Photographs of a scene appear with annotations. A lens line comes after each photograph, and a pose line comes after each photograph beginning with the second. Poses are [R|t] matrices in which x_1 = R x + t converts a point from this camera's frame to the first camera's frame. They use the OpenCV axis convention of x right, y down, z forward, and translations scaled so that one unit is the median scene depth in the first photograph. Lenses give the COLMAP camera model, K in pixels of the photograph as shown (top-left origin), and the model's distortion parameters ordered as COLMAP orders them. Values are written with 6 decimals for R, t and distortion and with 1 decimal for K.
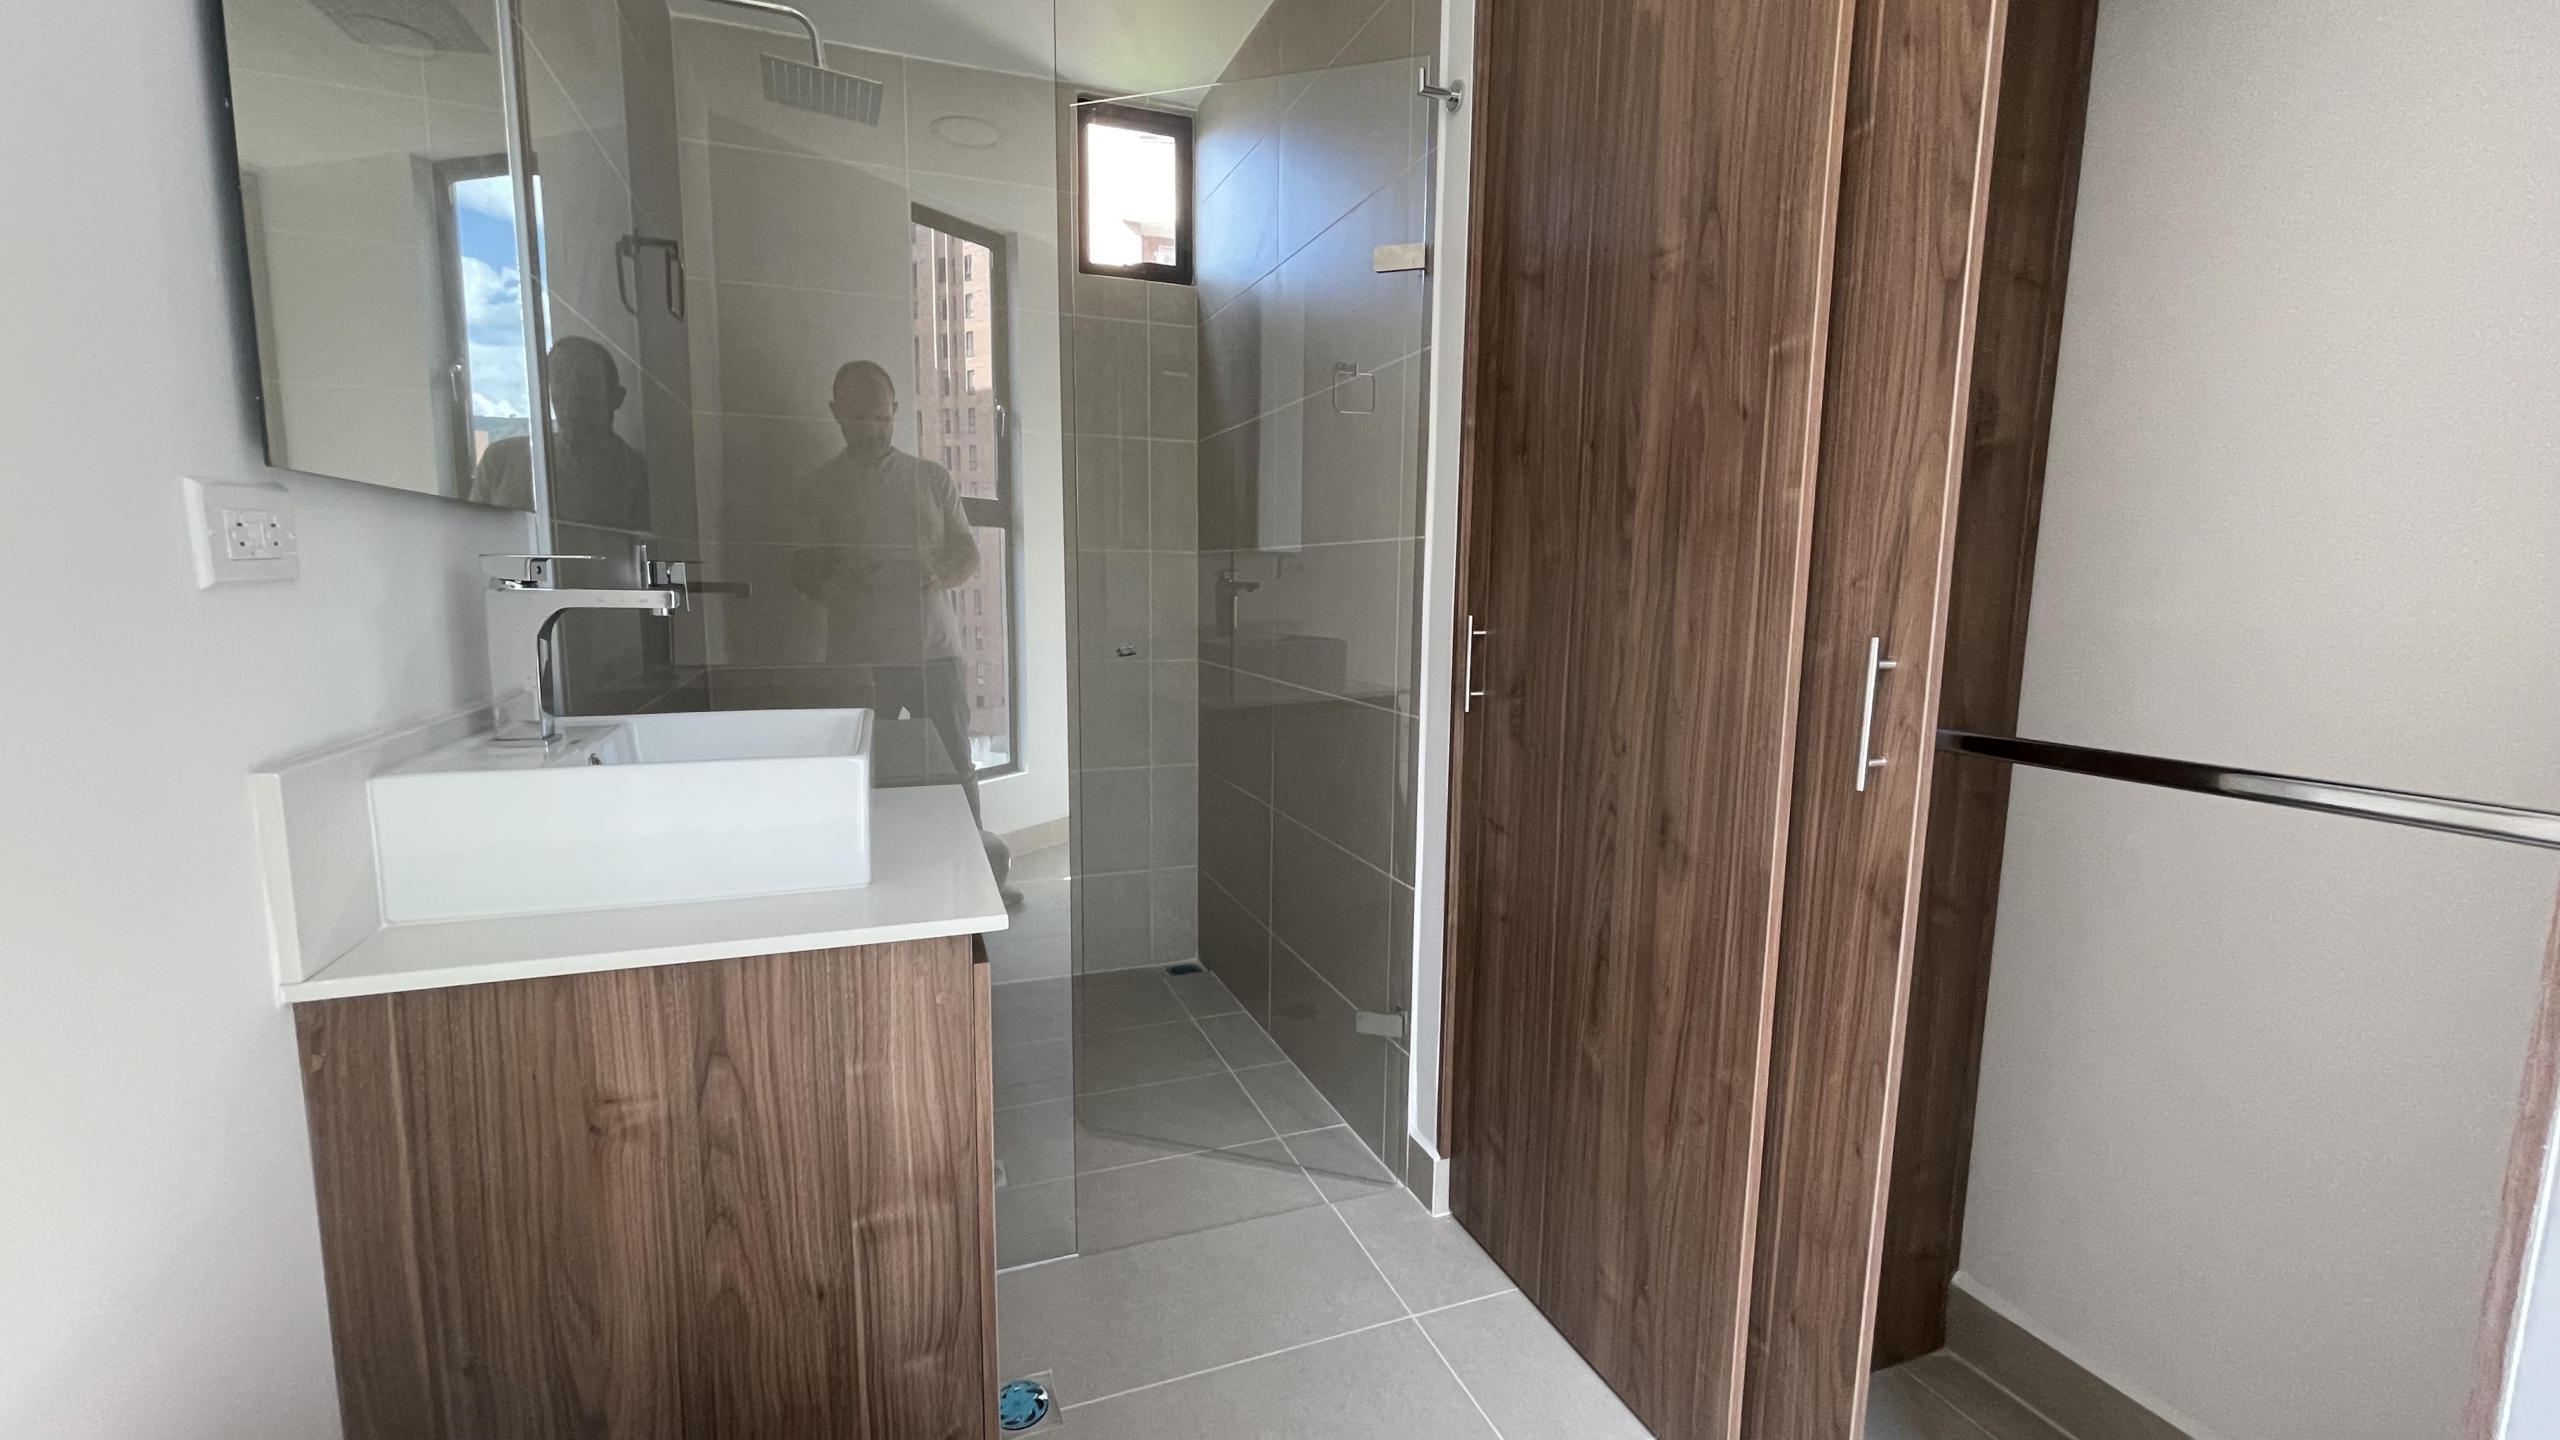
lens RADIAL K [[1041.0, 0, 1268.4], [0, 1041.0, 718.6], [0, 0, 1]] dist [-0.004771, -0.000550]
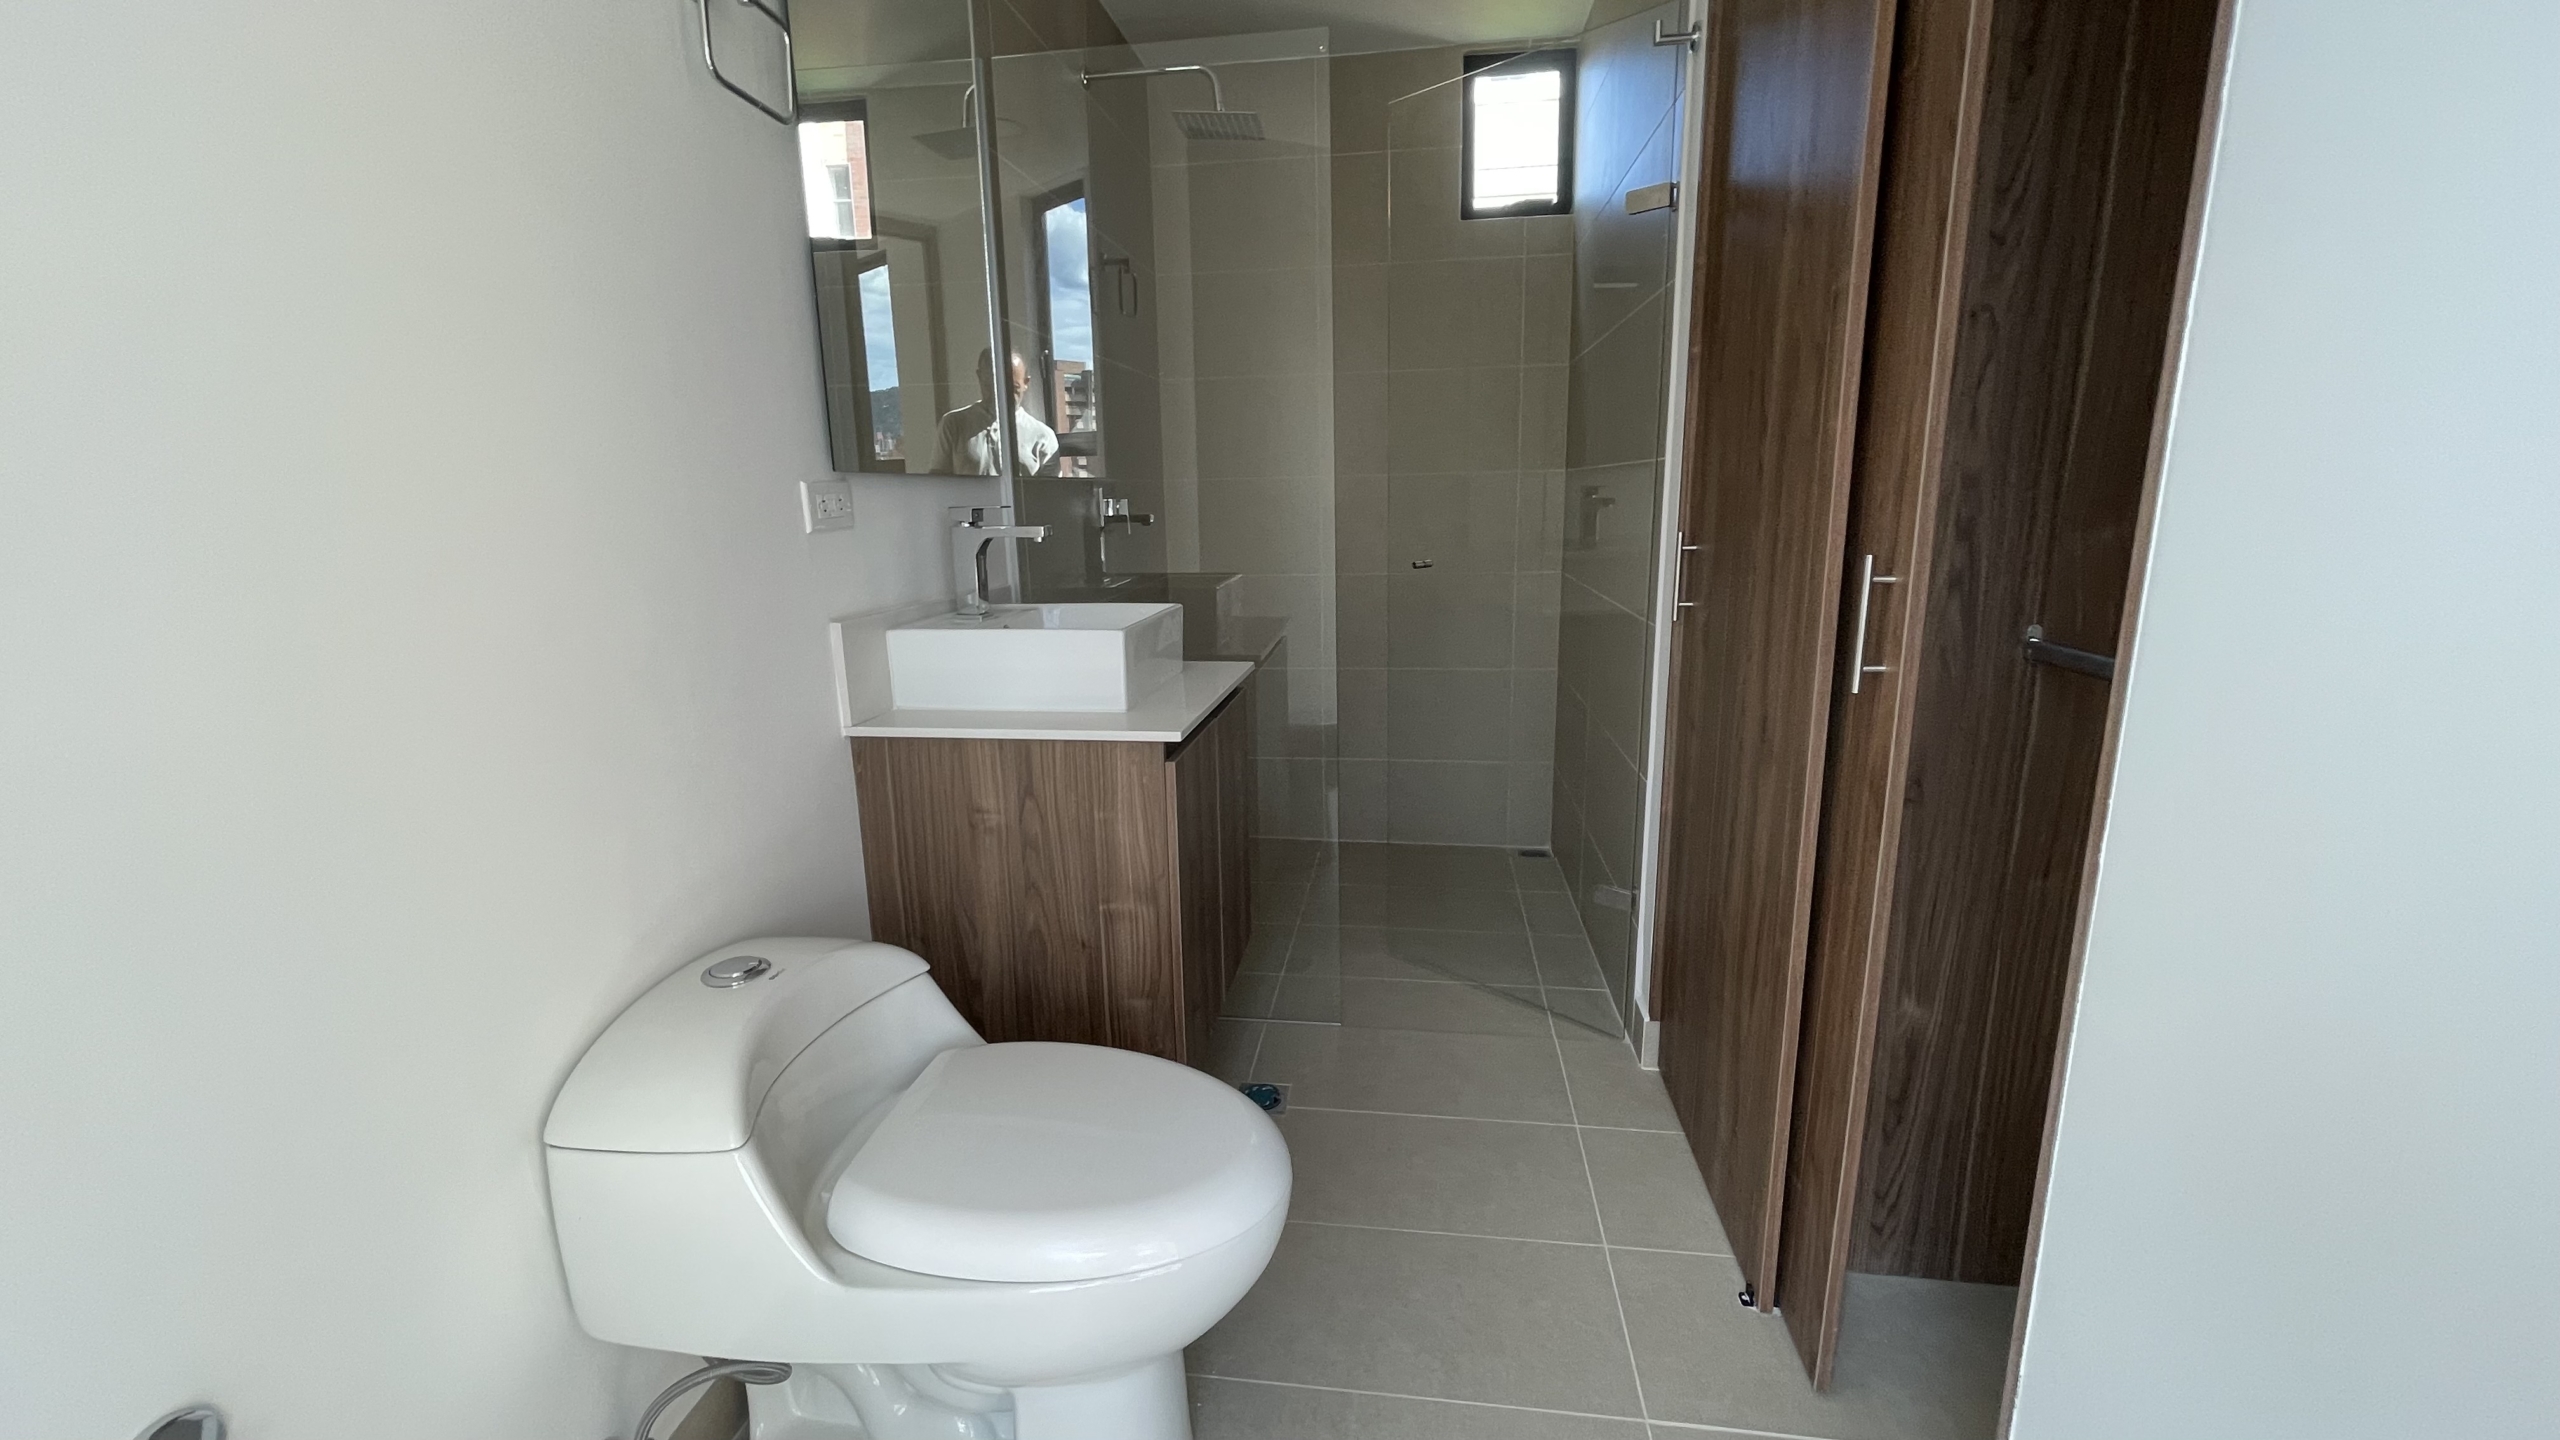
lens RADIAL K [[1050.4, 0, 1268.5], [0, 1050.4, 721.0], [0, 0, 1]] dist [0.004686, -0.005333]
pose [[0.876216, 0.075401, -0.475983, 0.622171], [-0.034342, 0.994943, 0.094392, 0.015483], [0.480693, -0.066361, 0.874374, -0.334601]]
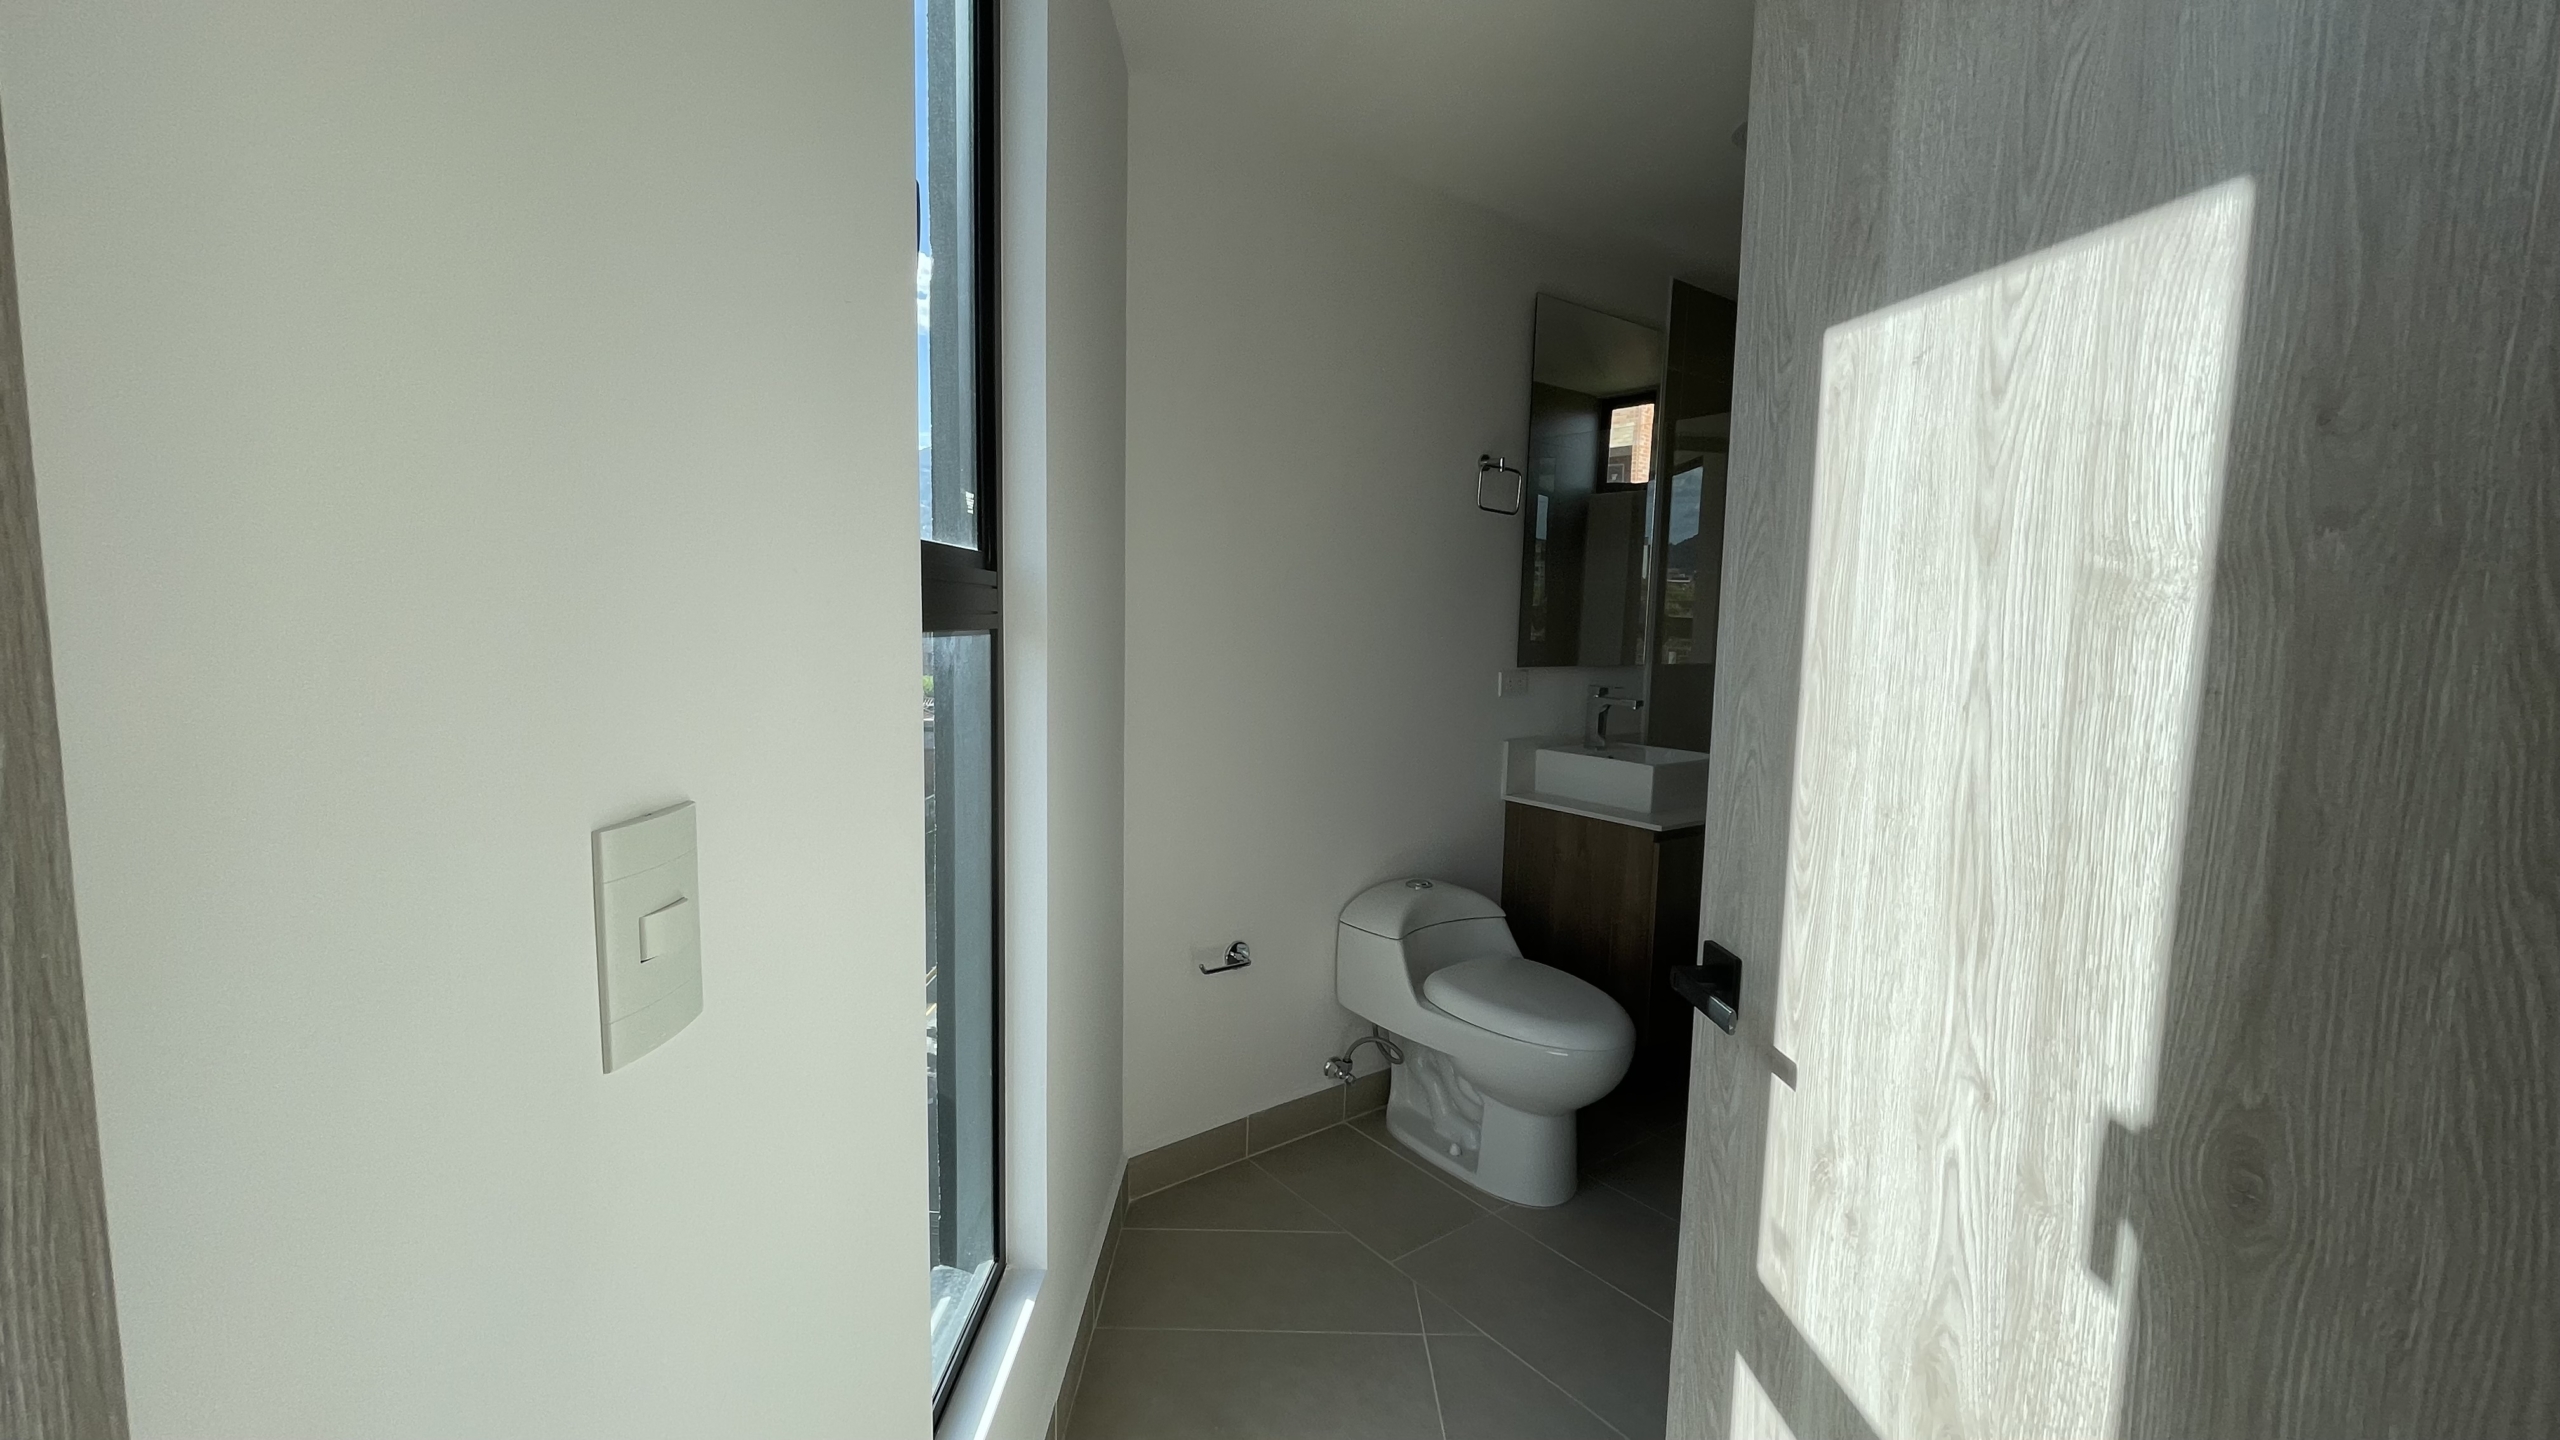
lens RADIAL K [[1041.0, 0, 1268.4], [0, 1041.0, 718.6], [0, 0, 1]] dist [-0.004771, -0.000550]
pose [[0.281950, 0.092136, -0.954995, 2.098125], [-0.141633, 0.988470, 0.053550, -0.099372], [0.948917, 0.120160, 0.291748, -0.861168]]
